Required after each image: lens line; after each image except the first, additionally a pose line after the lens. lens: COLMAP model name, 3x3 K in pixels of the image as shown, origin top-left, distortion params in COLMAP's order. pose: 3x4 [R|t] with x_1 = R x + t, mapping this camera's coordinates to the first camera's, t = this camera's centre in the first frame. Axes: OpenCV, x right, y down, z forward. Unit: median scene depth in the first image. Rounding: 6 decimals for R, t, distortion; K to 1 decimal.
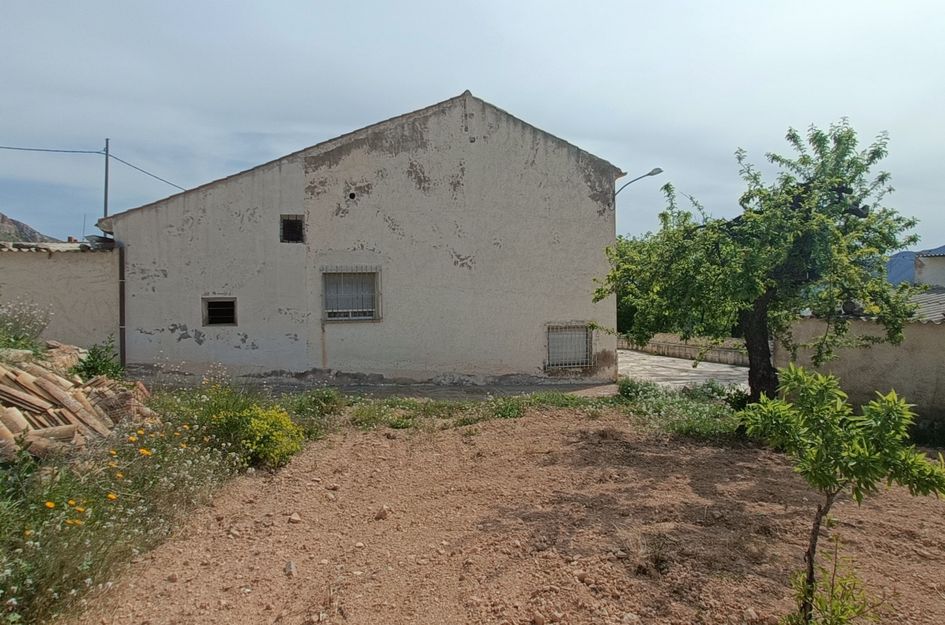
lens RADIAL K [[617.0, 0, 464.4], [0, 617.0, 298.2], [0, 0, 1]] dist [-0.004424, 0.002085]
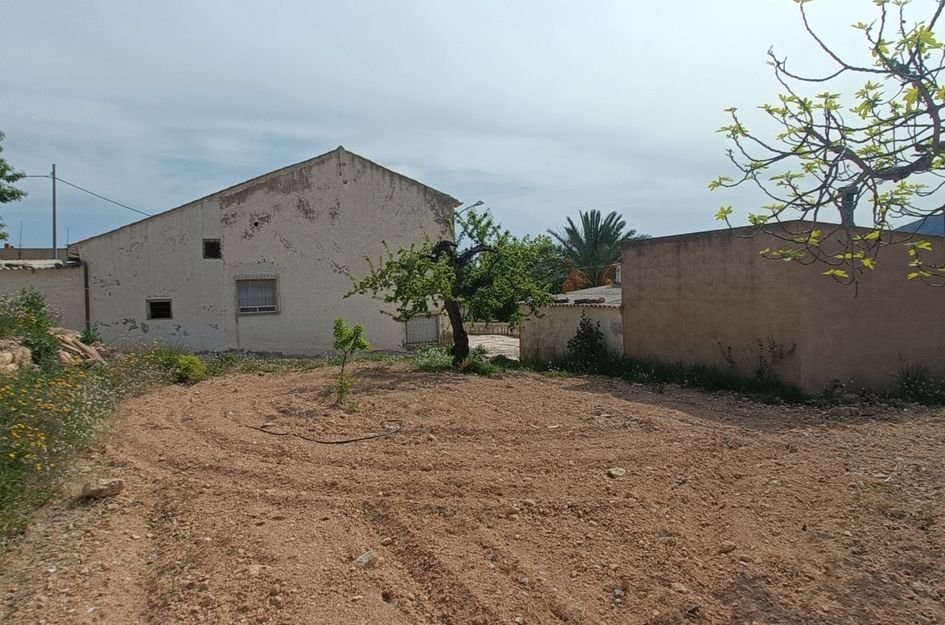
lens RADIAL K [[617.0, 0, 464.4], [0, 617.0, 298.2], [0, 0, 1]] dist [-0.004424, 0.002085]
pose [[0.995990, -0.019628, 0.087285, 0.308941], [0.018944, 0.999783, 0.008662, -0.003908], [-0.087436, -0.006974, 0.996146, -0.819648]]
